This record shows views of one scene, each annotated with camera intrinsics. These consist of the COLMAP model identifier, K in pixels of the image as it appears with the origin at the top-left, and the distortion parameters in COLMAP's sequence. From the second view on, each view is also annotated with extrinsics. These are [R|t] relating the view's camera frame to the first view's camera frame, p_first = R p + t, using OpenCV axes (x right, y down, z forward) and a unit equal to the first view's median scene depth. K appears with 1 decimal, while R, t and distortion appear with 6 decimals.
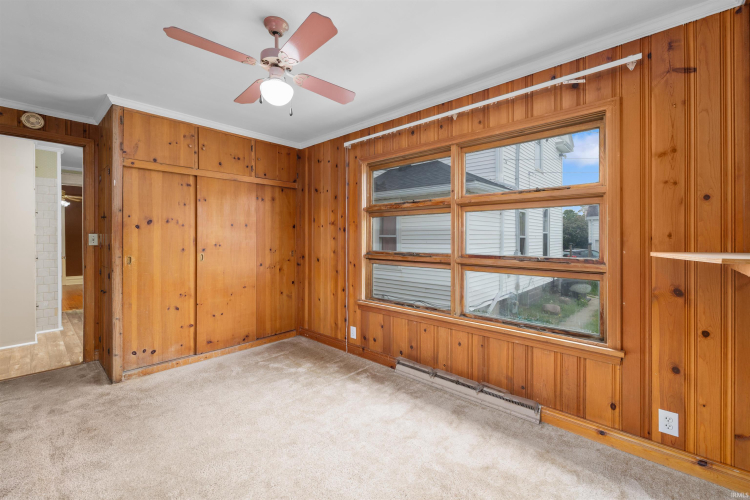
lens RADIAL K [[327.3, 0, 372.5], [0, 327.3, 239.5], [0, 0, 1]] dist [0.015952, 0.000001]
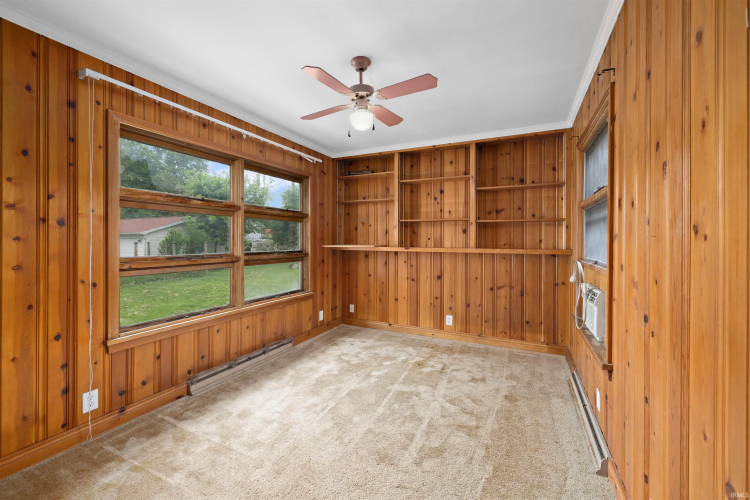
lens RADIAL K [[315.0, 0, 372.9], [0, 315.0, 243.4], [0, 0, 1]] dist [-0.004039, -0.000172]
pose [[-0.299547, -0.009443, 0.954035, -0.942350], [0.002497, 0.999940, 0.010681, -0.000425], [-0.954078, 0.005582, -0.299506, 0.879495]]
